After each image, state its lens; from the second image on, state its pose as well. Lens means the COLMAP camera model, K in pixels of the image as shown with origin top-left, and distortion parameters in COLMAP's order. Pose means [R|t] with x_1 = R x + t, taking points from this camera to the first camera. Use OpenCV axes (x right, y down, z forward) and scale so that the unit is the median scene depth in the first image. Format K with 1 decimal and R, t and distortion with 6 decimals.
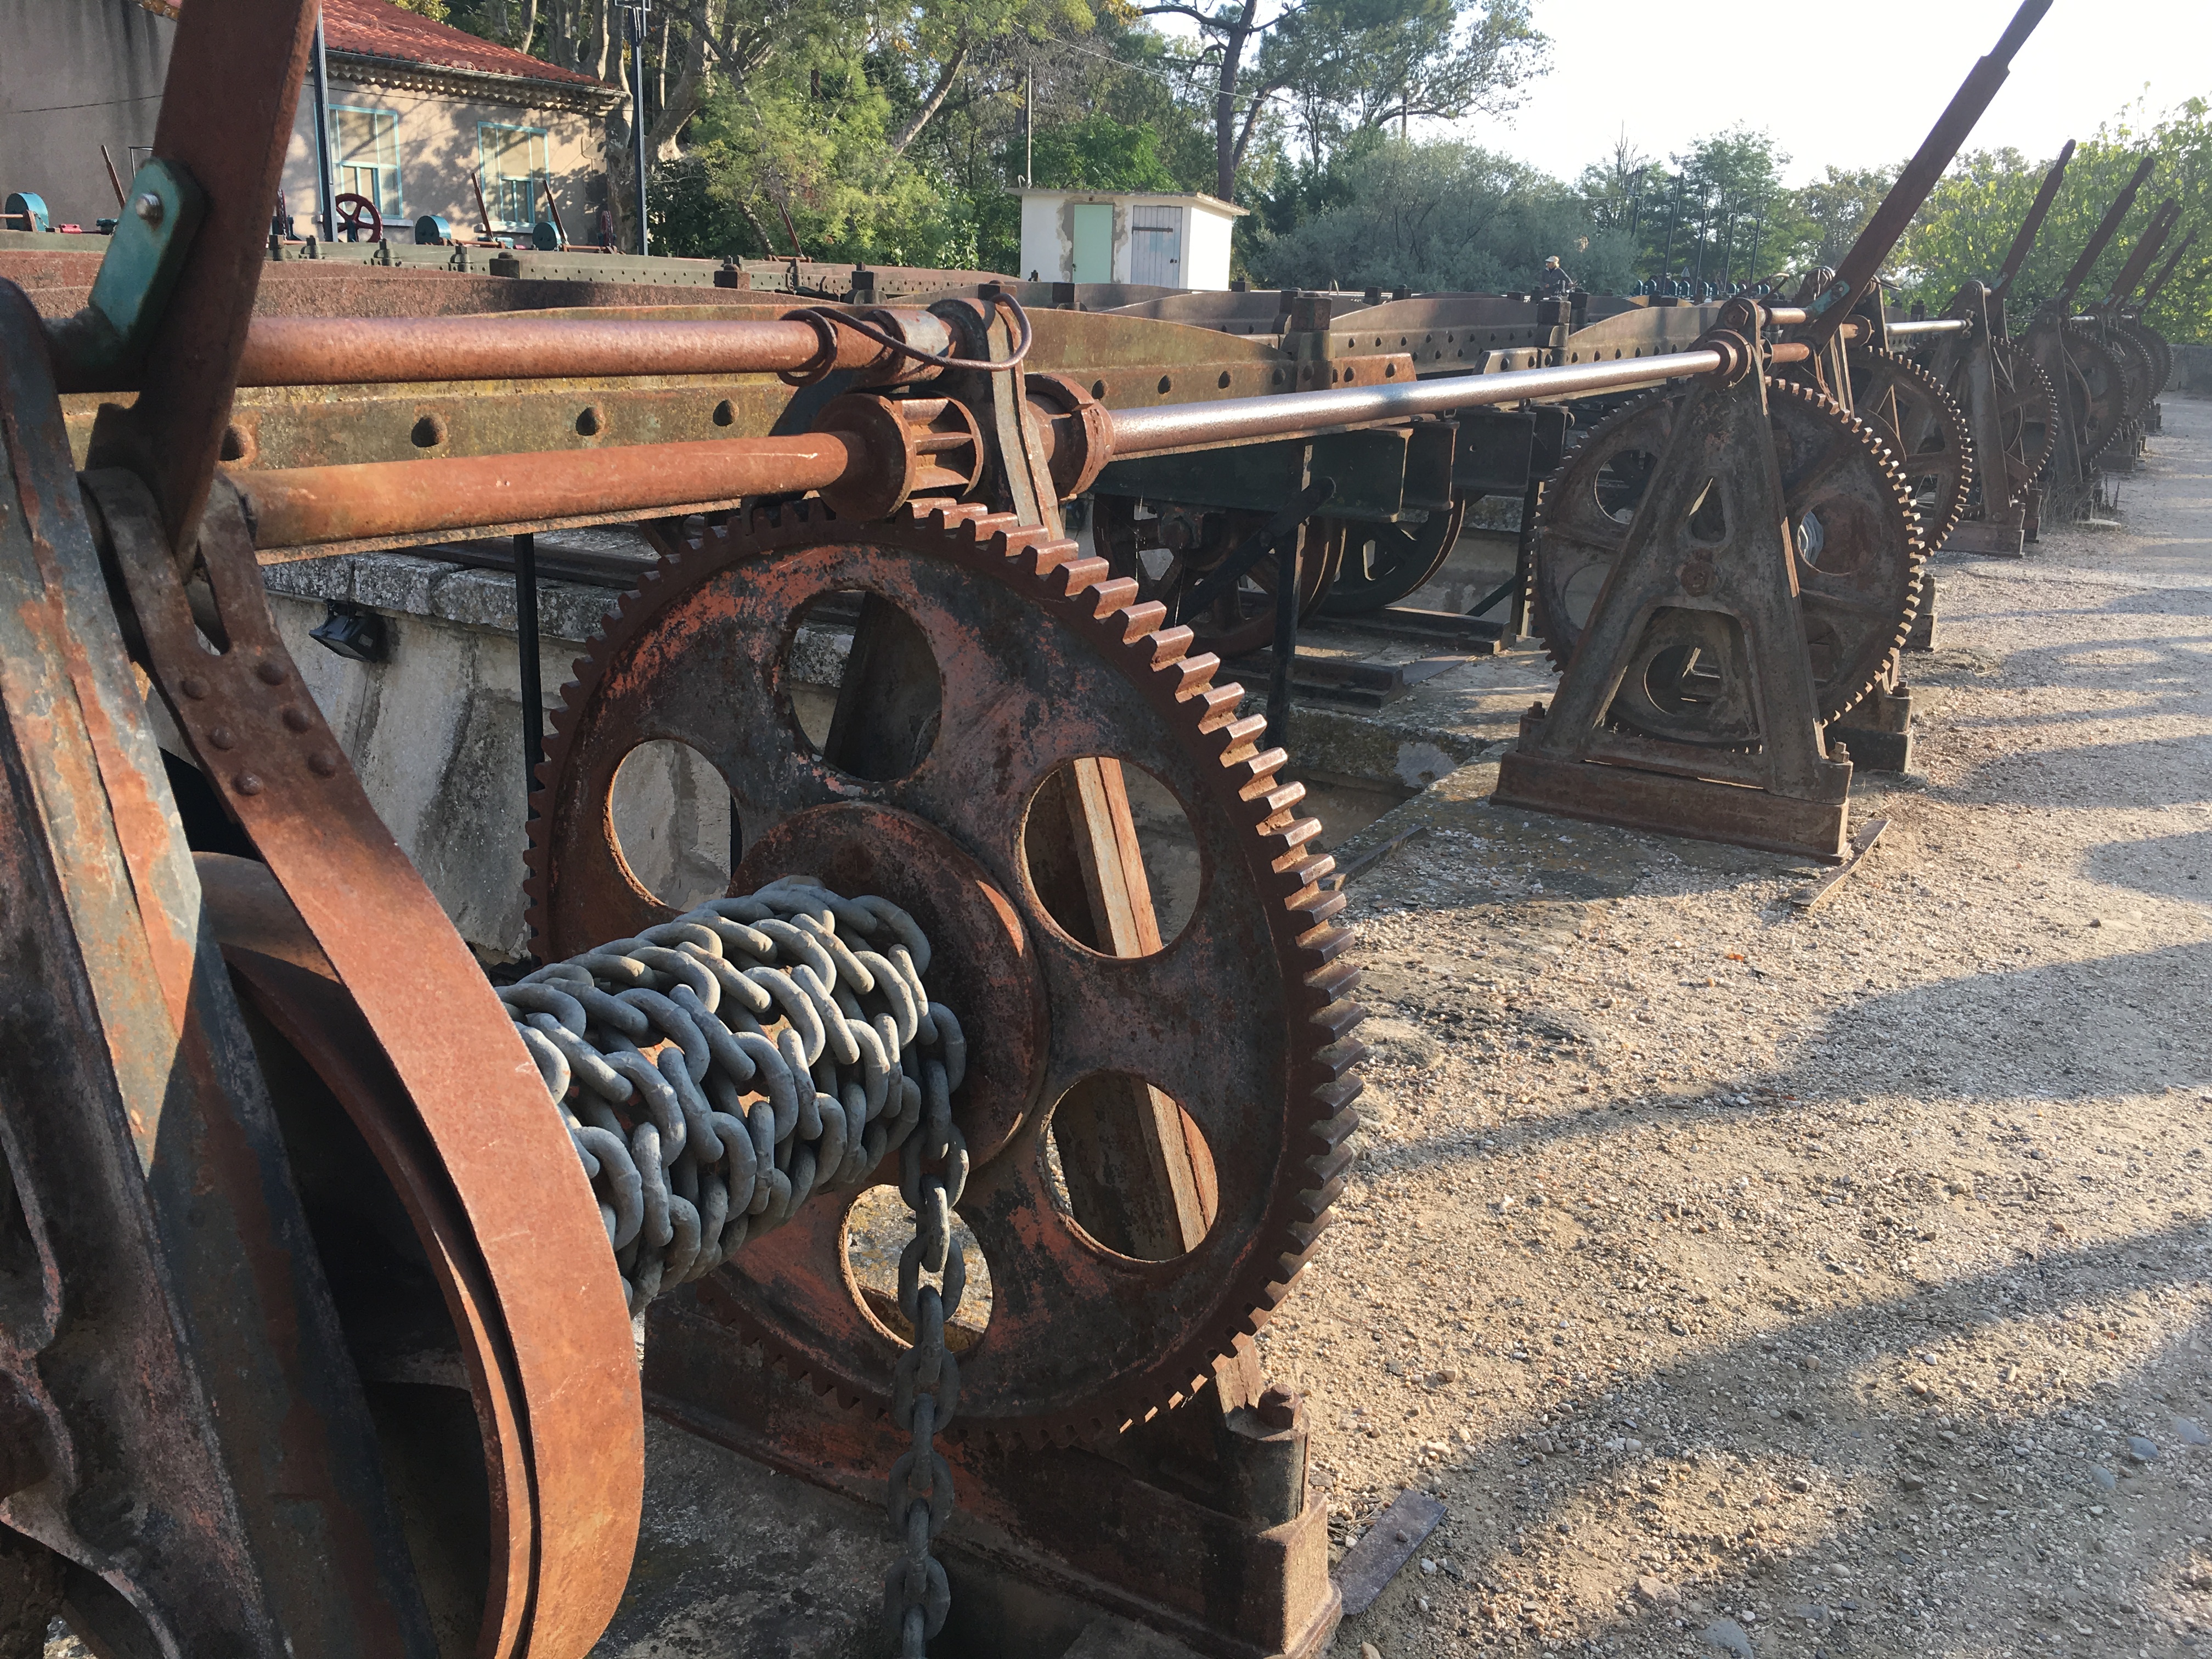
lens RADIAL K [[1849.8, 0, 1106.0], [0, 1849.8, 829.5], [0, 0, 1]] dist [0.054528, 0.002461]
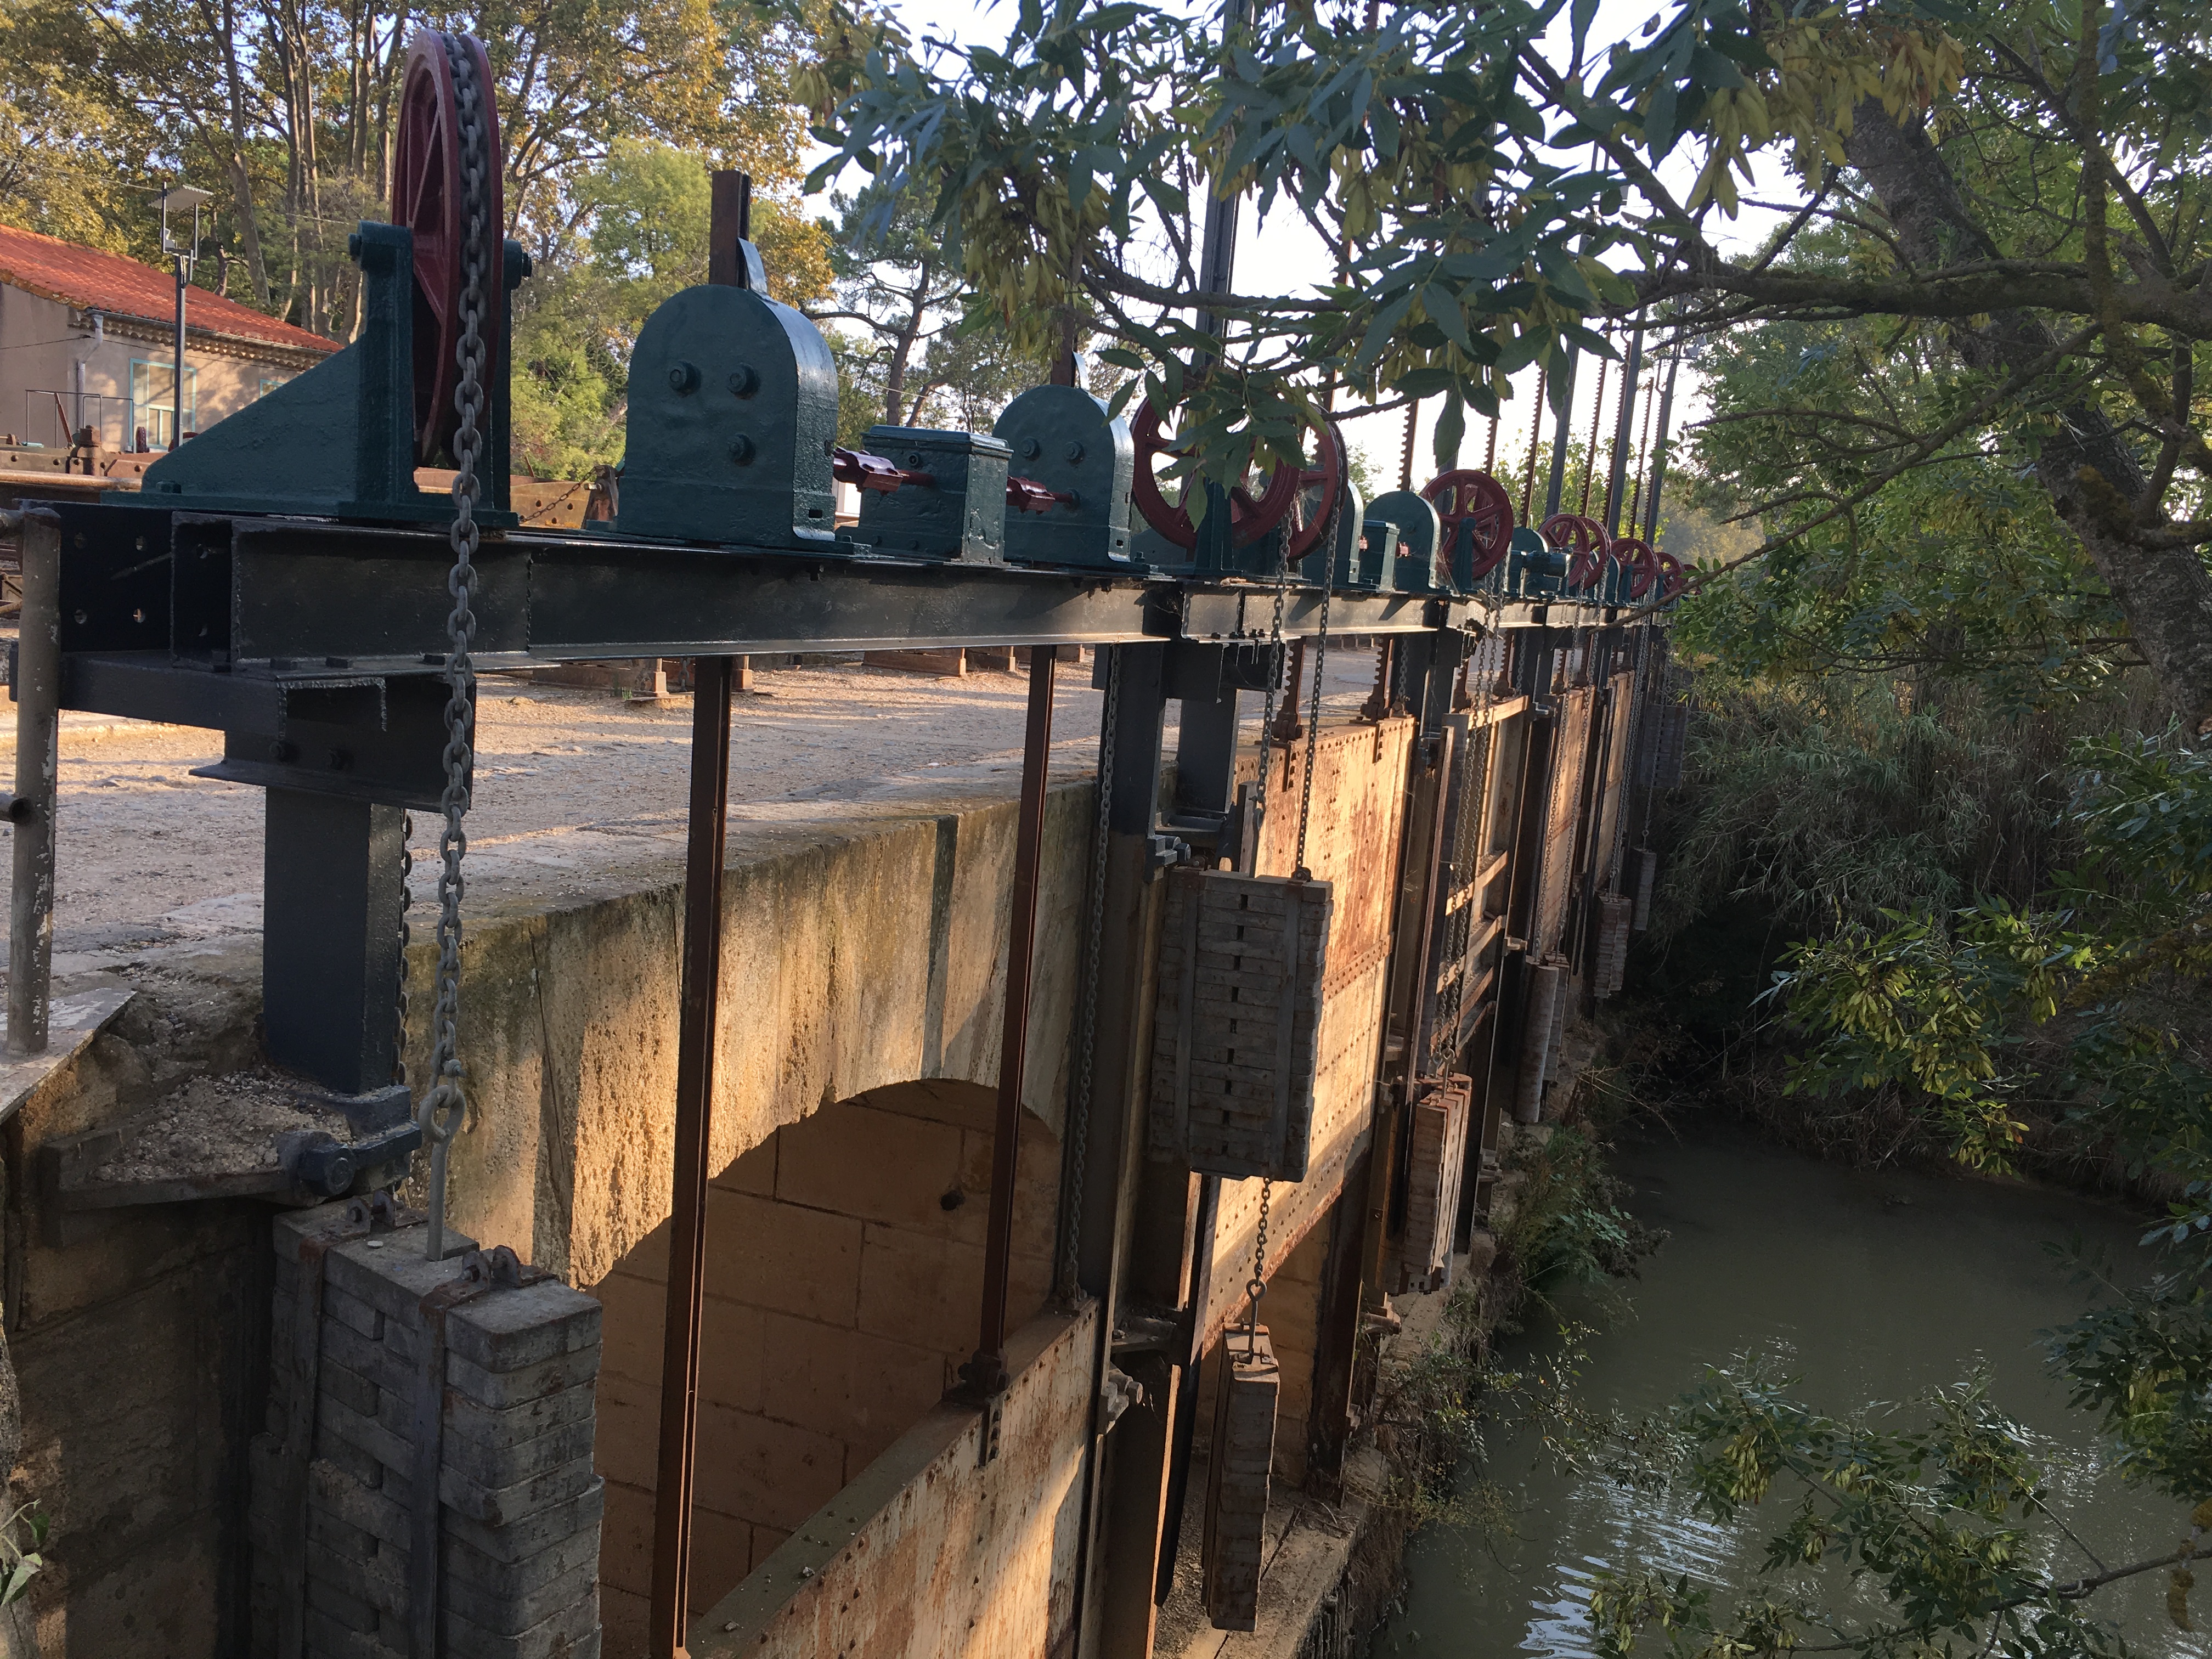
lens RADIAL K [[1849.8, 0, 1106.0], [0, 1849.8, 829.5], [0, 0, 1]] dist [0.054528, 0.002461]
pose [[0.985259, 0.023743, 0.169416, 0.008403], [-0.000127, 0.990423, -0.138067, 0.064233], [-0.171072, 0.136010, 0.975826, -0.192107]]
